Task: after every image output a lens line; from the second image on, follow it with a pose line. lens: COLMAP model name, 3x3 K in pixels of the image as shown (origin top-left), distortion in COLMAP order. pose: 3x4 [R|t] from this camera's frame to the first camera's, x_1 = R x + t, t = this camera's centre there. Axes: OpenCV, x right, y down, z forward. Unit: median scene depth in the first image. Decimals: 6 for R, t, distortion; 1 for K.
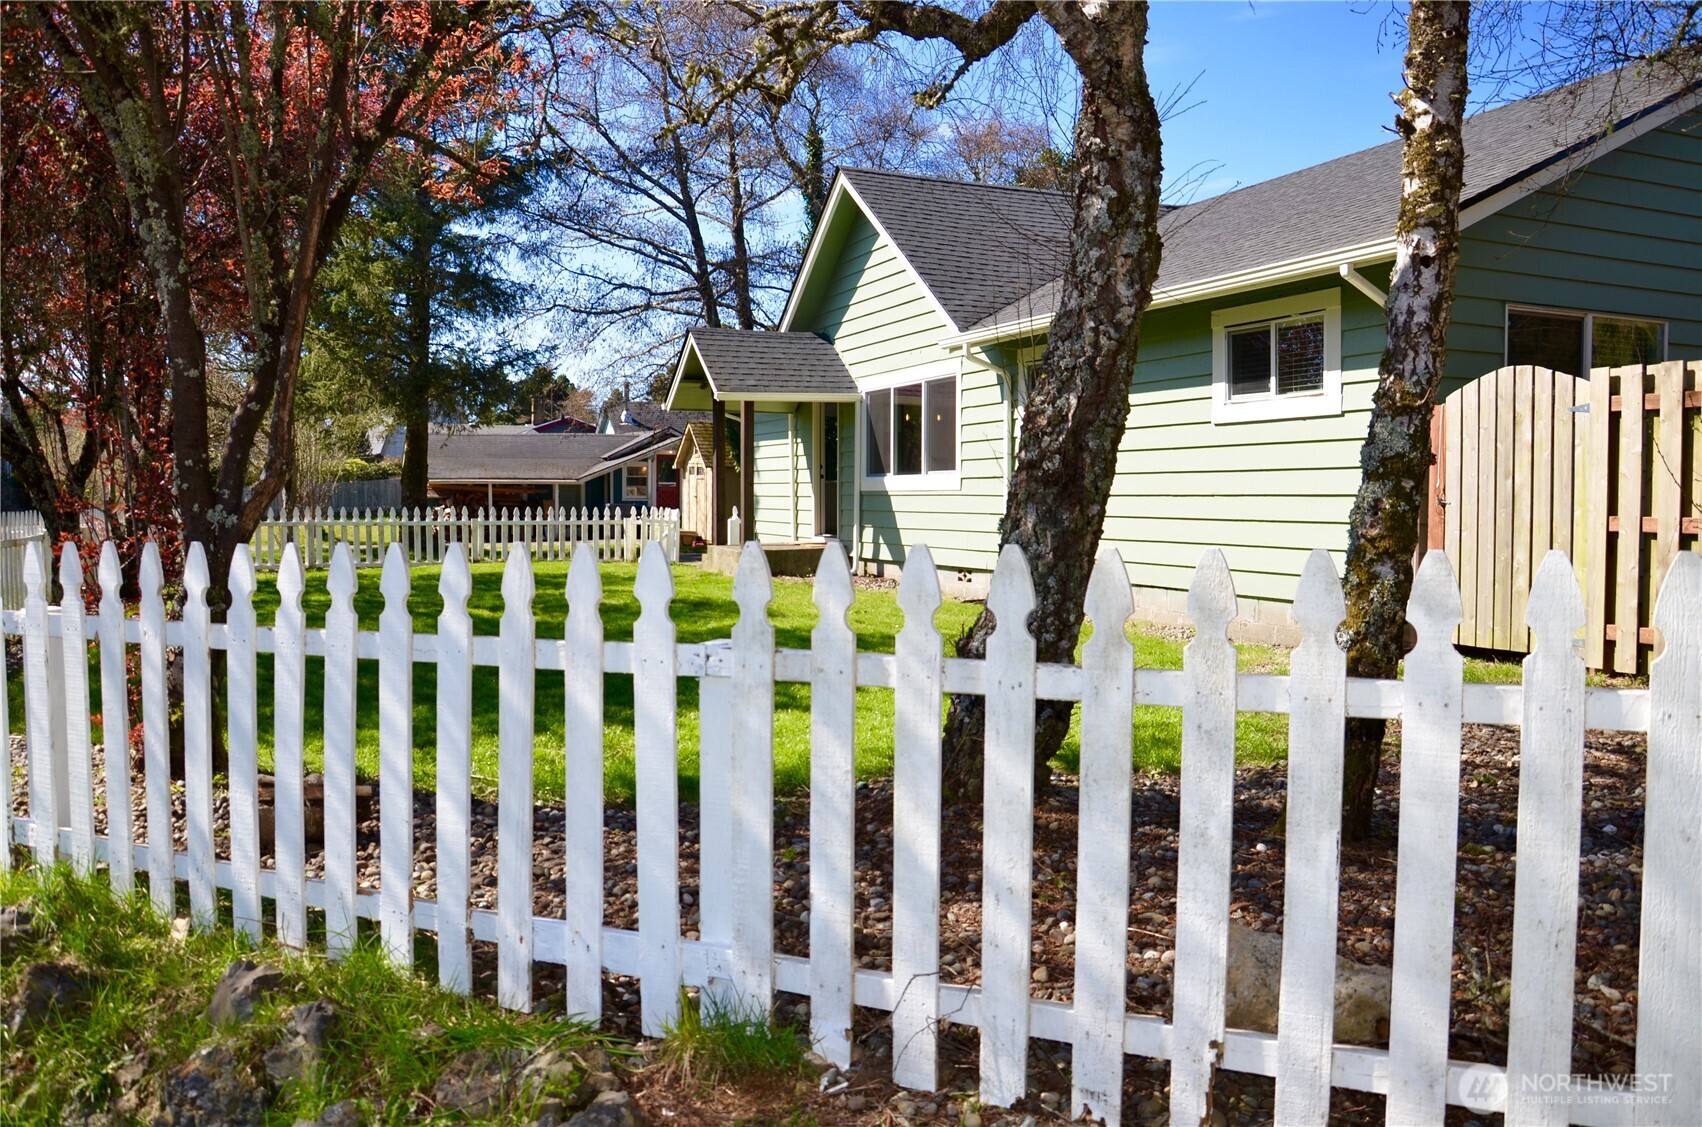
lens RADIAL K [[1372.5, 0, 851.0], [0, 1372.5, 563.5], [0, 0, 1]] dist [-0.136207, 0.102667]
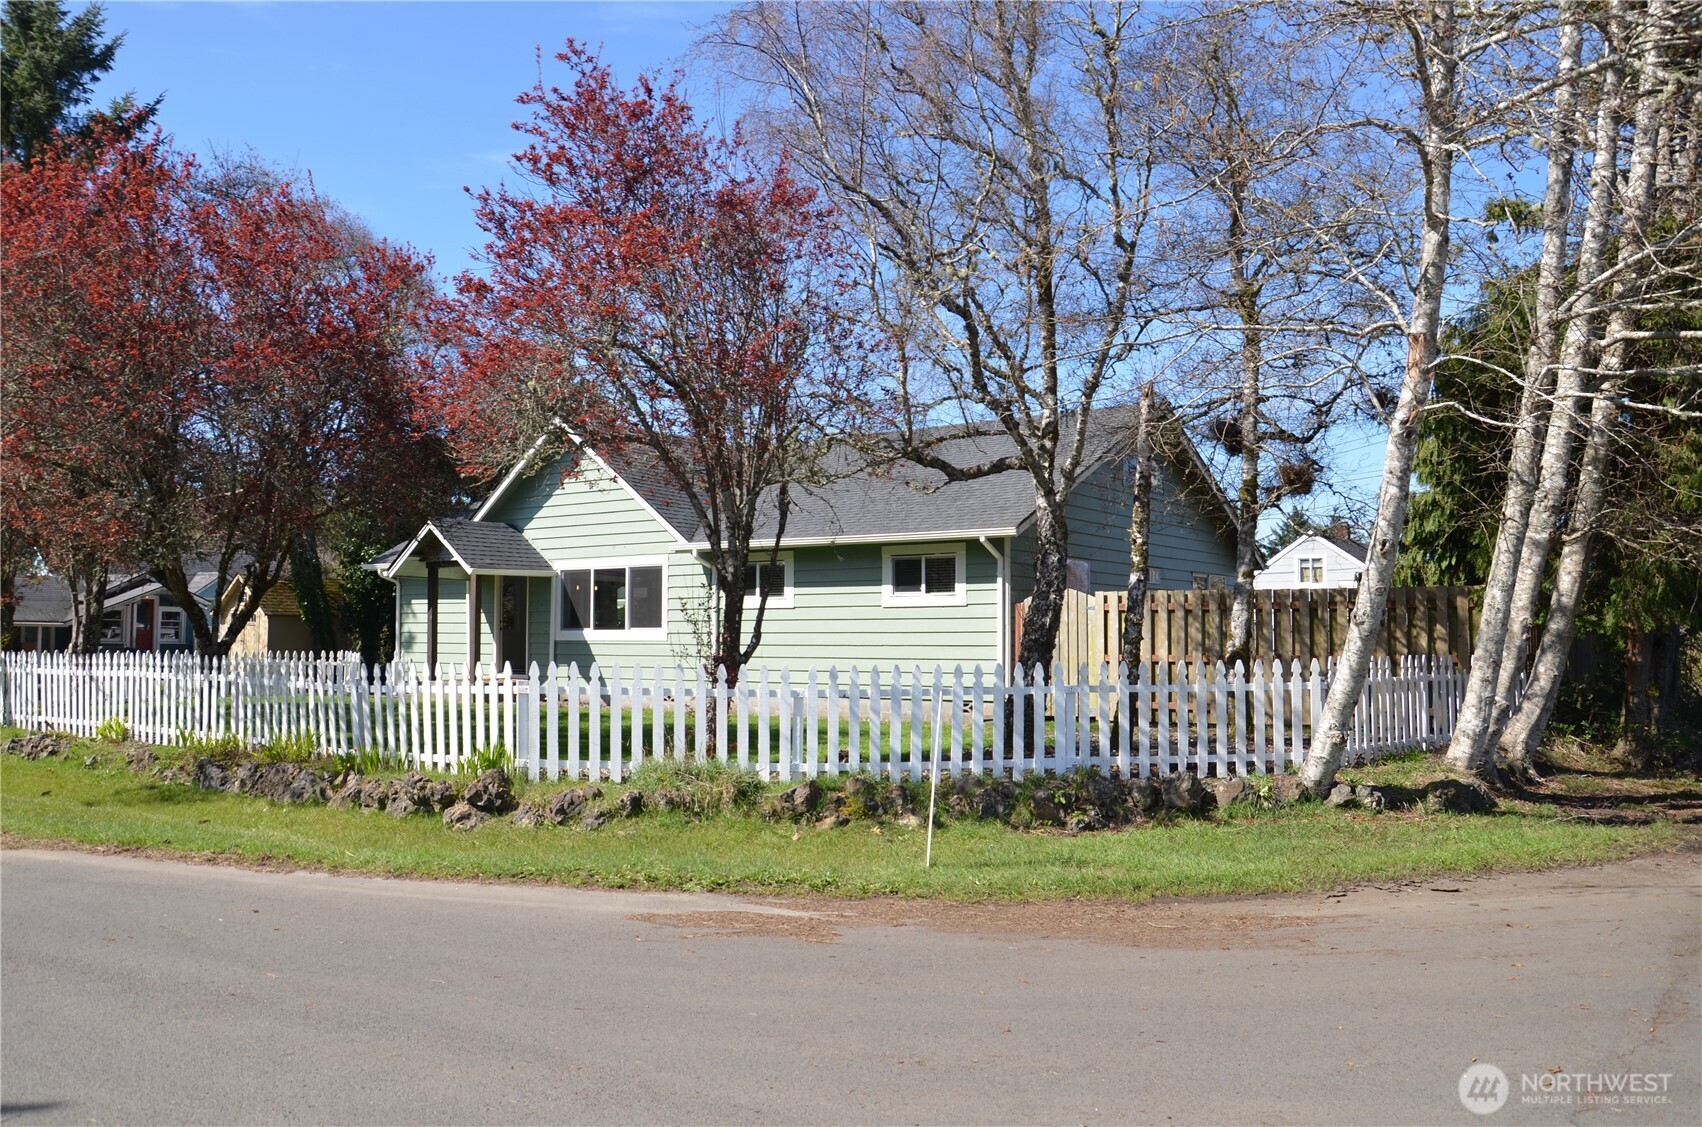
lens RADIAL K [[1362.2, 0, 851.0], [0, 1362.2, 563.5], [0, 0, 1]] dist [-0.147341, 0.114004]
pose [[0.869969, 0.030768, 0.492146, -0.460928], [0.021281, 0.994779, -0.099811, 0.015131], [-0.492648, 0.097306, 0.864772, -0.394586]]
